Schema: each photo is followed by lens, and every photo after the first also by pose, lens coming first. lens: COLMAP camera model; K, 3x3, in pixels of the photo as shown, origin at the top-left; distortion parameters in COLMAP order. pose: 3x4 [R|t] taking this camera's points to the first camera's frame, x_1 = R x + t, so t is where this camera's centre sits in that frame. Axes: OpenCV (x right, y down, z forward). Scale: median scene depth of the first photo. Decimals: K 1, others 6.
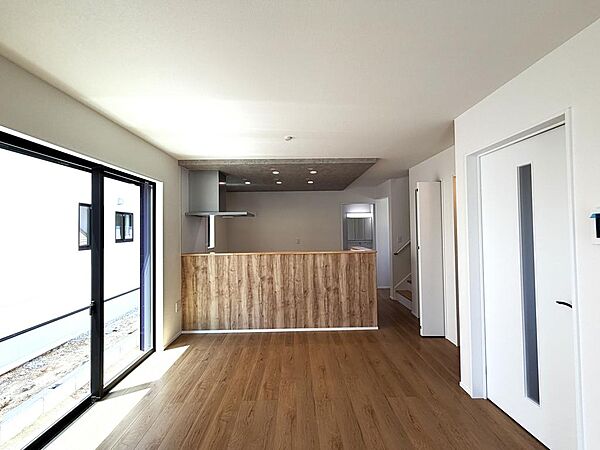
lens RADIAL K [[241.7, 0, 299.7], [0, 241.7, 224.7], [0, 0, 1]] dist [-0.001027, 0.000171]
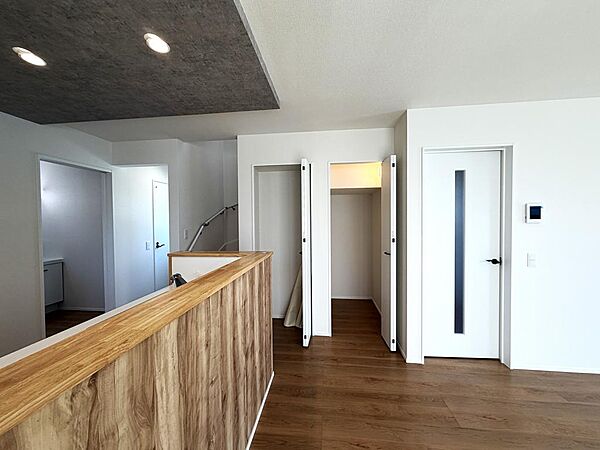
lens RADIAL K [[241.7, 0, 299.8], [0, 241.7, 220.6], [0, 0, 1]] dist [-0.001027, 0.000171]
pose [[0.133988, 0.001399, 0.990982, -0.337523], [-0.010223, 0.999948, -0.000029, 0.032959], [-0.990930, -0.010127, 0.133996, 0.980832]]
